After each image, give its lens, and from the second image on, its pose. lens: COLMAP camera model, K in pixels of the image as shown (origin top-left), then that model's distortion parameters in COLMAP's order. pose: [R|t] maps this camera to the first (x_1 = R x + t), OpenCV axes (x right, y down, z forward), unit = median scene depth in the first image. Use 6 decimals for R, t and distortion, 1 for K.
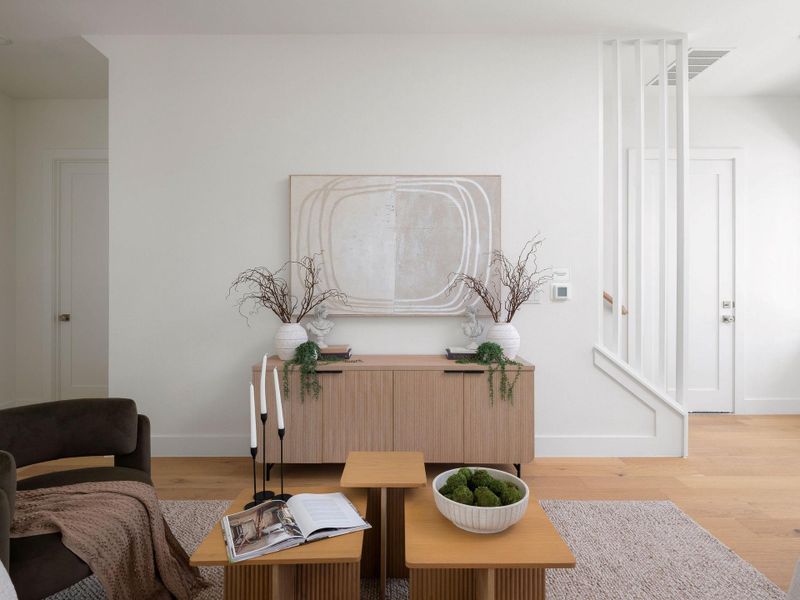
lens RADIAL K [[401.7, 0, 406.9], [0, 401.7, 294.5], [0, 0, 1]] dist [0.000897, 0.000632]
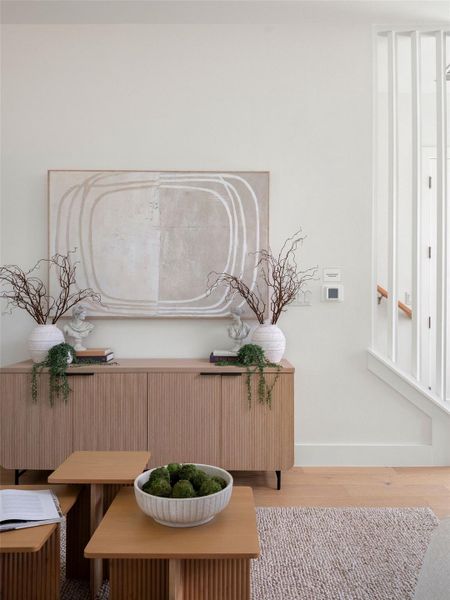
lens RADIAL K [[427.2, 0, 226.0], [0, 427.2, 303.3], [0, 0, 1]] dist [0.024496, -0.024199]
pose [[0.999981, 0.002796, 0.005418, 0.138311], [-0.002773, 0.999987, -0.004316, 0.024698], [-0.005430, 0.004301, 0.999976, -0.024169]]
